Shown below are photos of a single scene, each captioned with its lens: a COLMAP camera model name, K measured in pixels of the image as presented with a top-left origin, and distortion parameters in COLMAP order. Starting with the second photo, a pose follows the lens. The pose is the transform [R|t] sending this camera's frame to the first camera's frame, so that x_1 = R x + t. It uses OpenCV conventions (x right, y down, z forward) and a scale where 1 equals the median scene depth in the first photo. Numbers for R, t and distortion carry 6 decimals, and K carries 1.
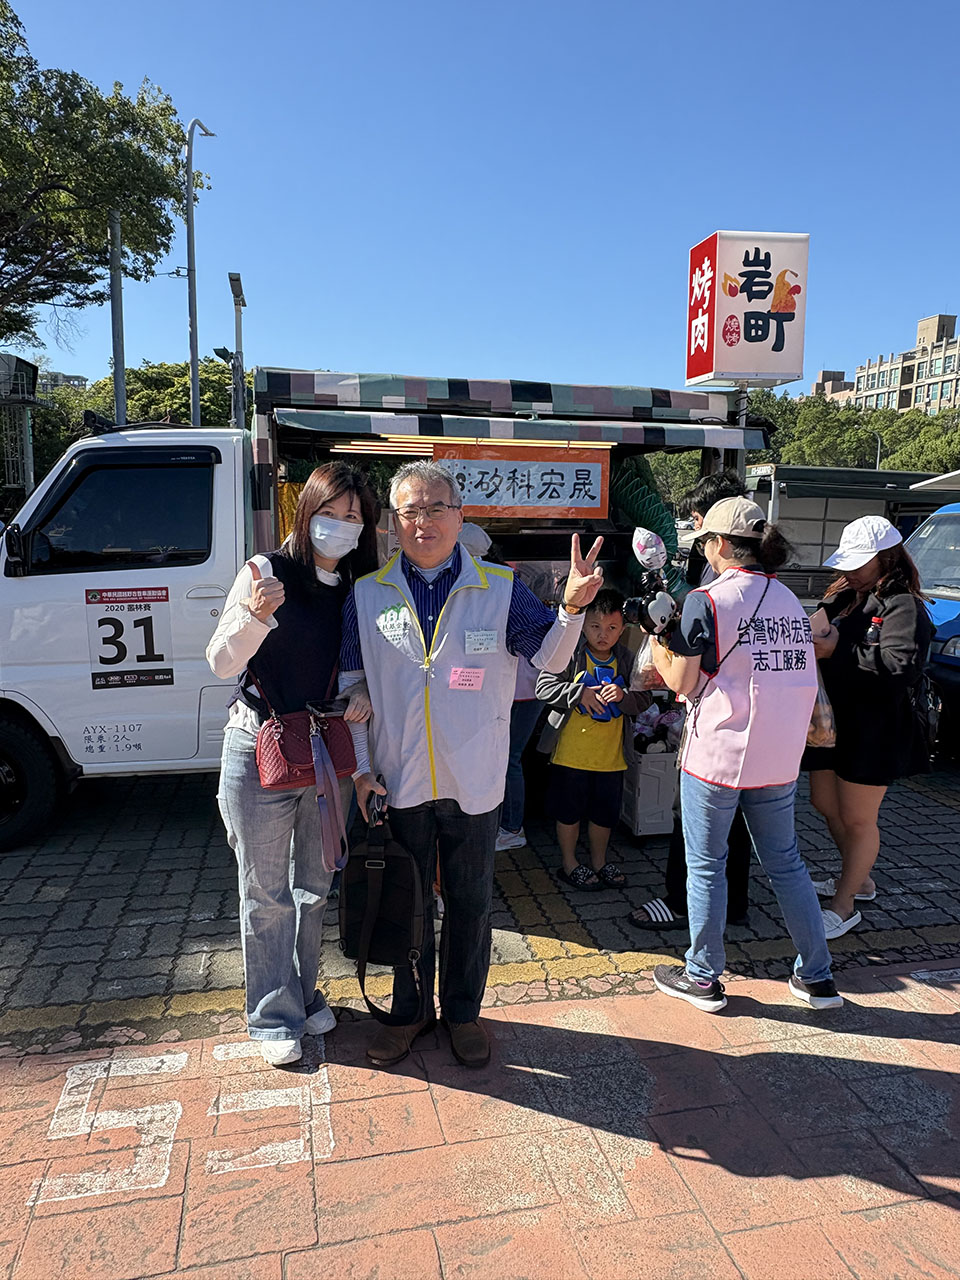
lens RADIAL K [[883.2, 0, 482.2], [0, 883.2, 643.7], [0, 0, 1]] dist [0.012415, 0.005442]
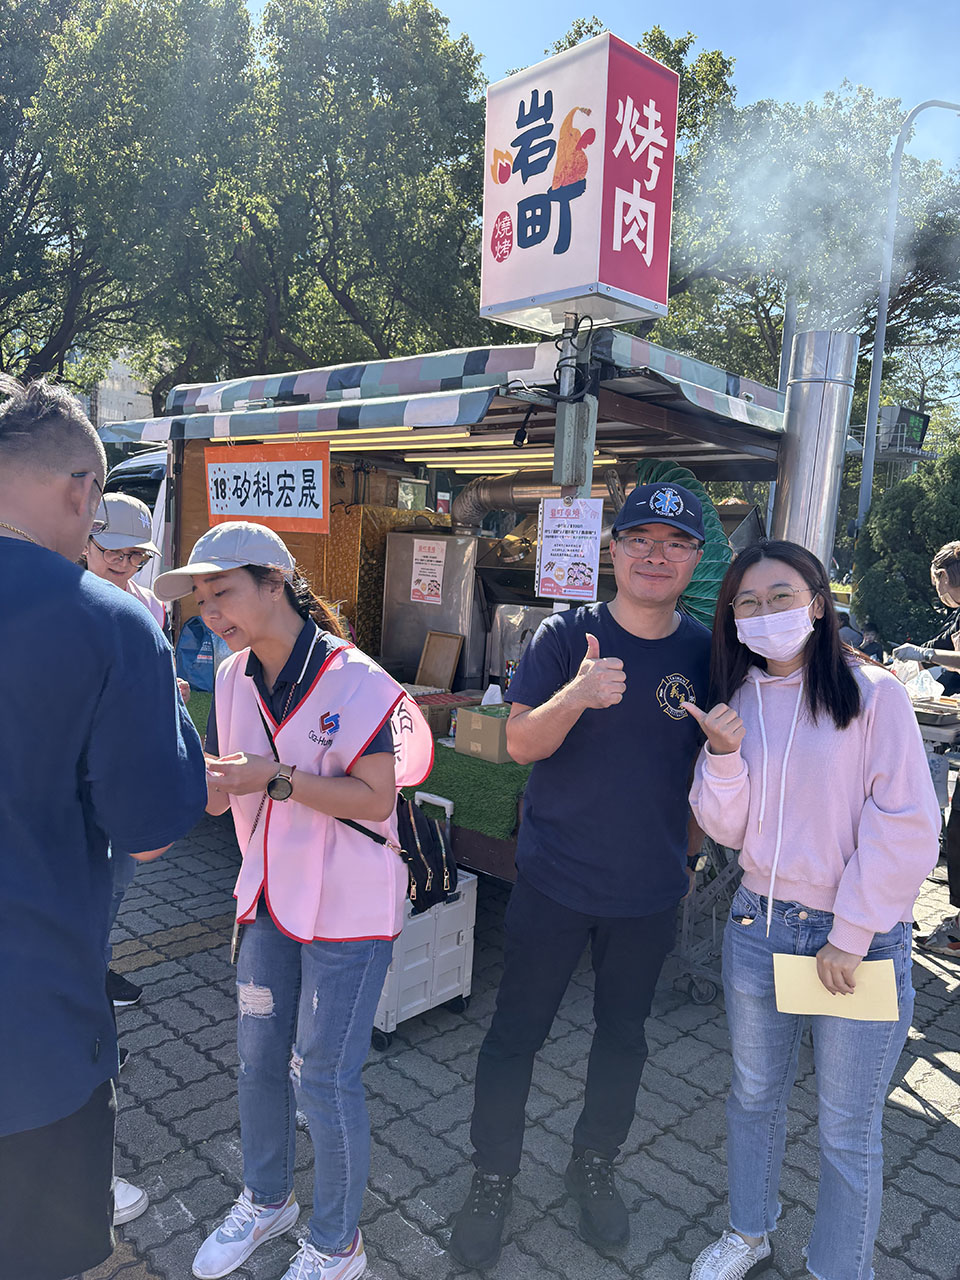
lens RADIAL K [[982.7, 0, 487.5], [0, 982.7, 648.7], [0, 0, 1]] dist [0.015313, -0.007993]
pose [[0.552653, 0.104571, -0.826825, 0.902555], [-0.167960, 0.985716, 0.012402, -0.080705], [0.816311, 0.132019, 0.562323, 0.665917]]
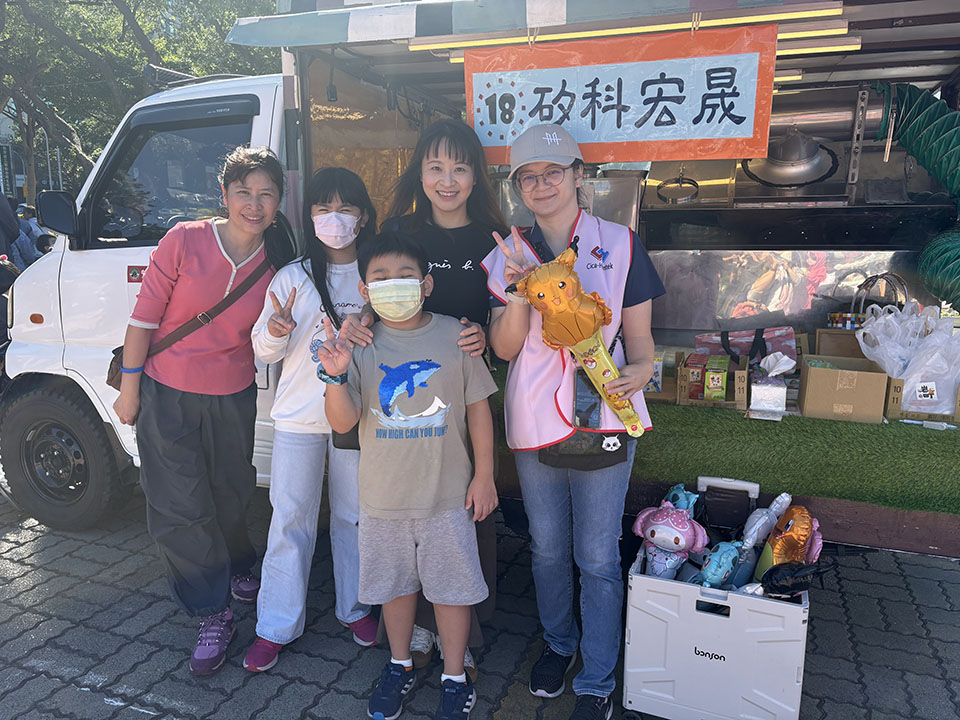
lens RADIAL K [[737.0, 0, 473.5], [0, 737.0, 370.5], [0, 0, 1]] dist [0.015313, -0.007993]
pose [[0.841966, 0.095711, -0.530973, 0.244305], [-0.072844, 0.995294, 0.063898, -0.027758], [0.534591, -0.015122, 0.844976, 0.521193]]
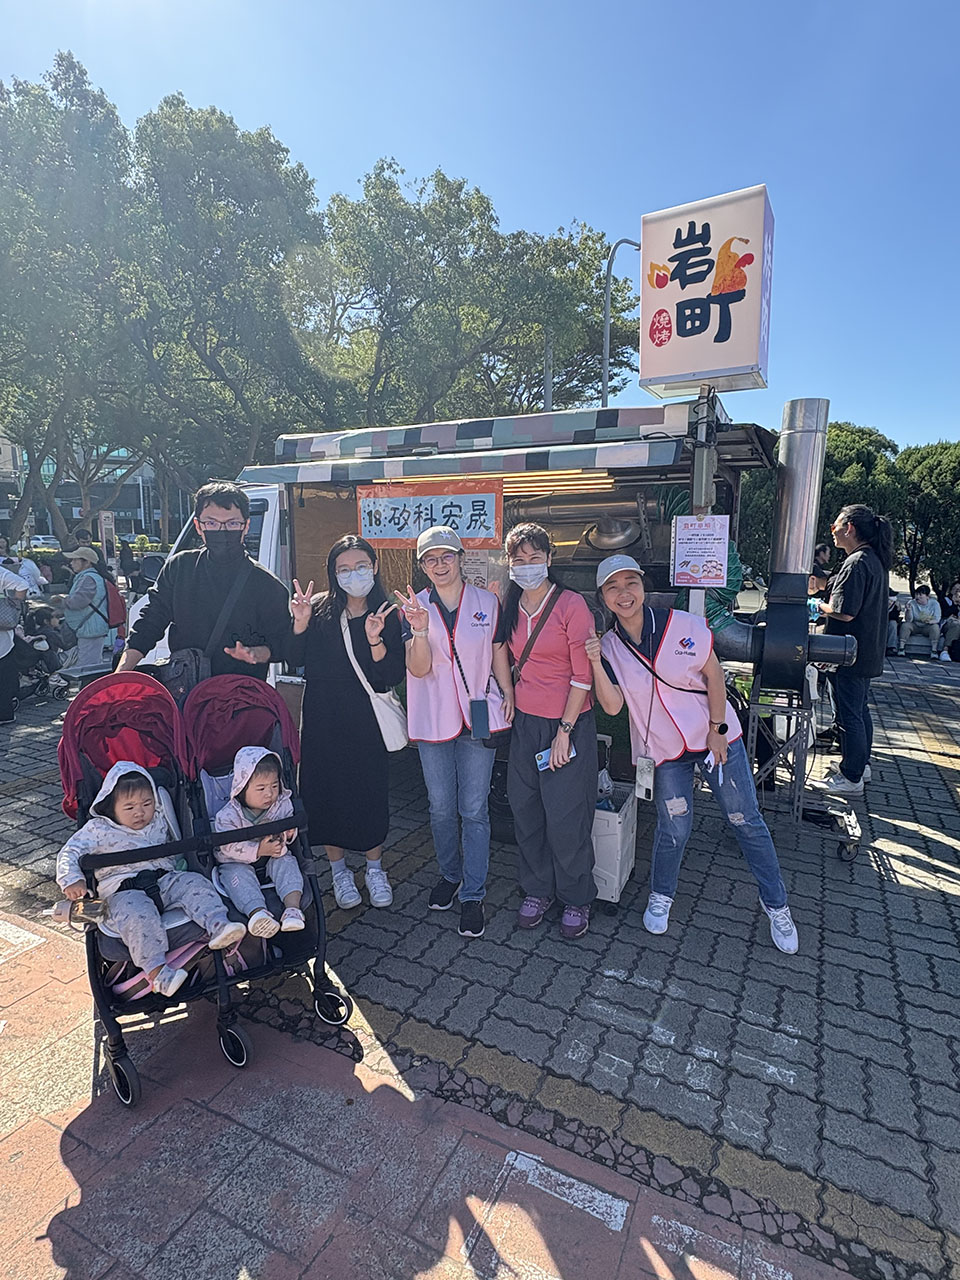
lens RADIAL K [[685.5, 0, 457.2], [0, 685.5, 647.9], [0, 0, 1]] dist [-0.000314, -0.003768]
pose [[0.761647, 0.084808, -0.642419, 0.602126], [-0.086445, 0.995835, 0.028976, -0.051062], [0.642201, 0.033464, 0.765806, 0.392711]]
